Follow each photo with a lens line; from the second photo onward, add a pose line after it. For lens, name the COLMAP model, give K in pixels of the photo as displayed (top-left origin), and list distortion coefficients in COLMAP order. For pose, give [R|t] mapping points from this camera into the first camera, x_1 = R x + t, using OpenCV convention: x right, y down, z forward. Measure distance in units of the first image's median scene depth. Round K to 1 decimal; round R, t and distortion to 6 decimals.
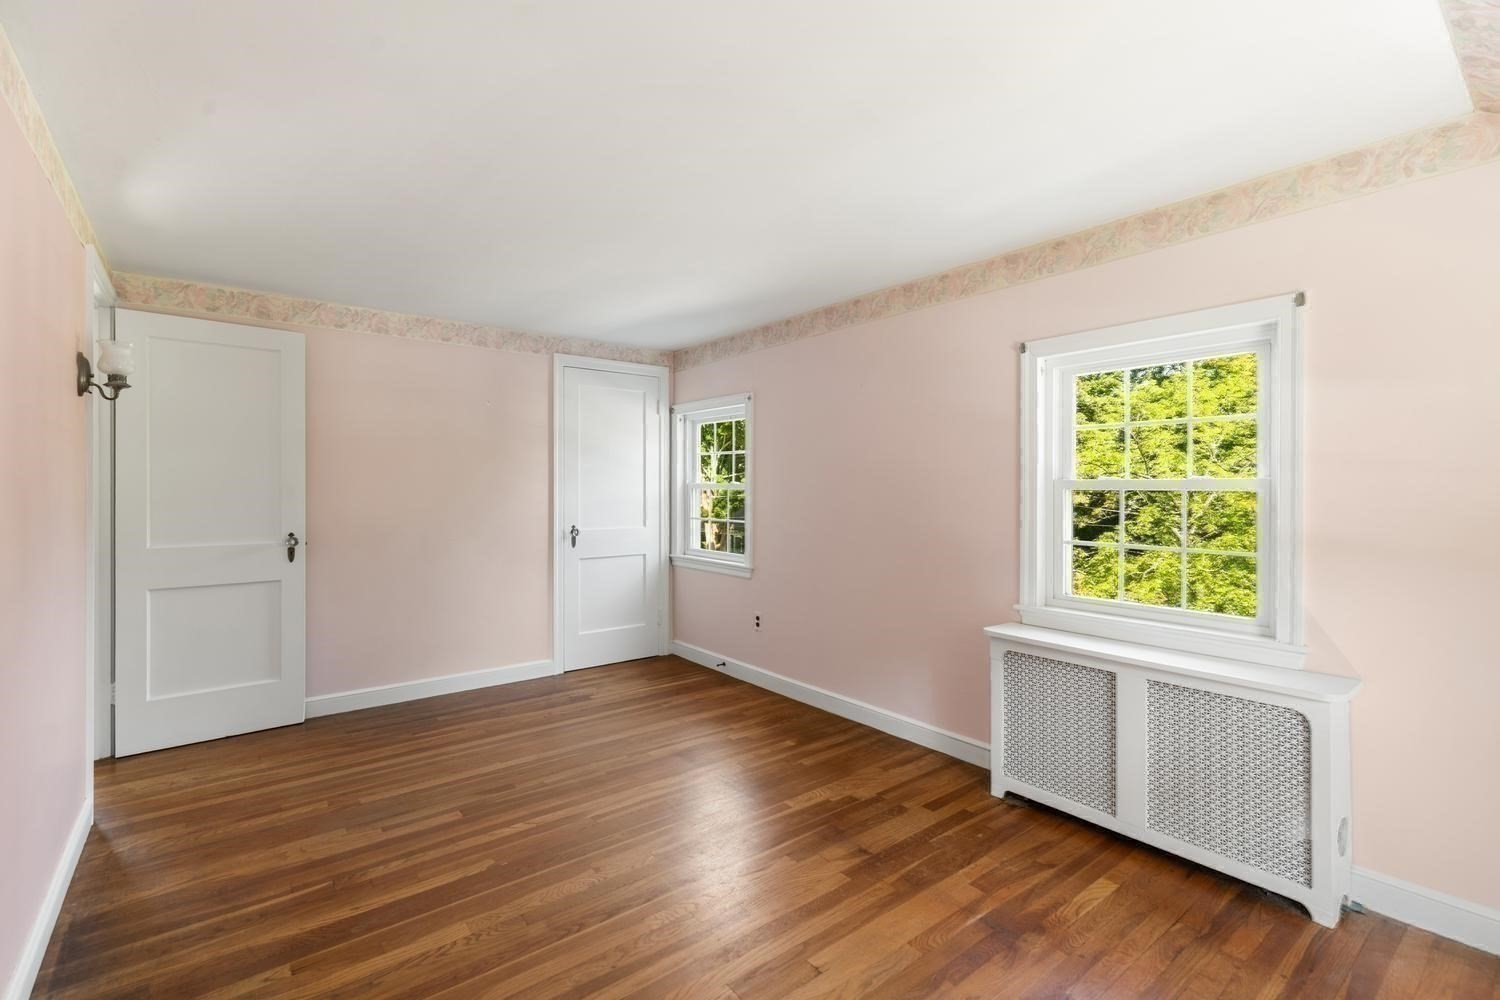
lens RADIAL K [[681.2, 0, 750.2], [0, 681.2, 496.3], [0, 0, 1]] dist [0.012814, -0.001499]
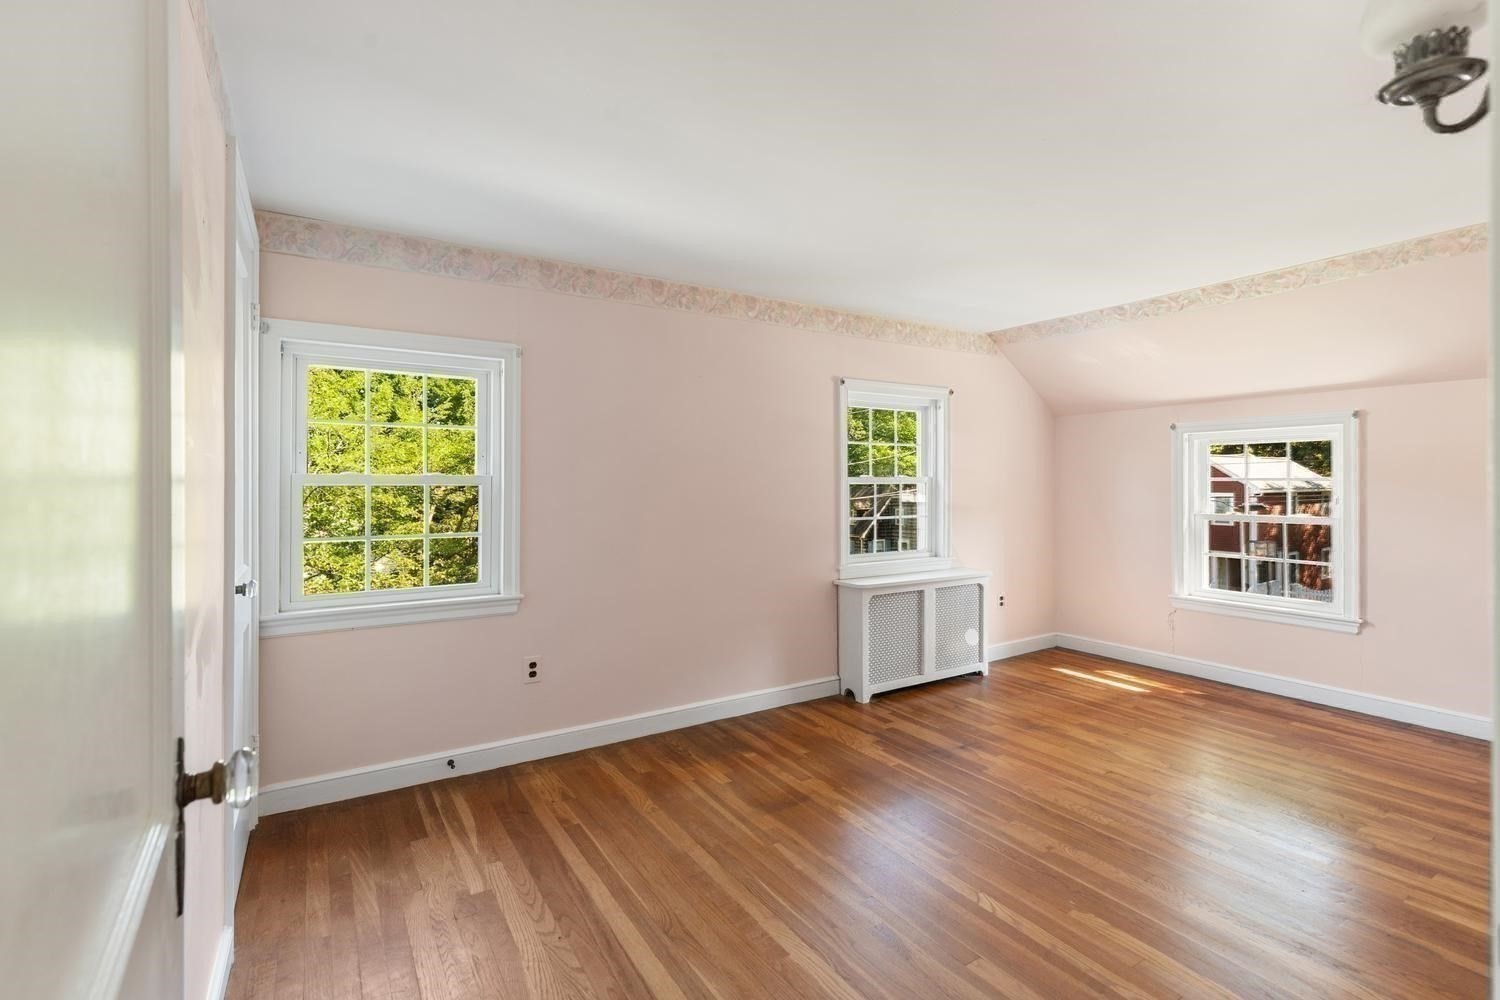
lens RADIAL K [[681.2, 0, 750.2], [0, 681.2, 496.3], [0, 0, 1]] dist [0.012814, -0.001499]
pose [[0.107636, -0.011609, 0.994123, -0.946478], [0.021236, 0.999731, 0.009375, 0.000373], [-0.993964, 0.020102, 0.107854, 0.978645]]
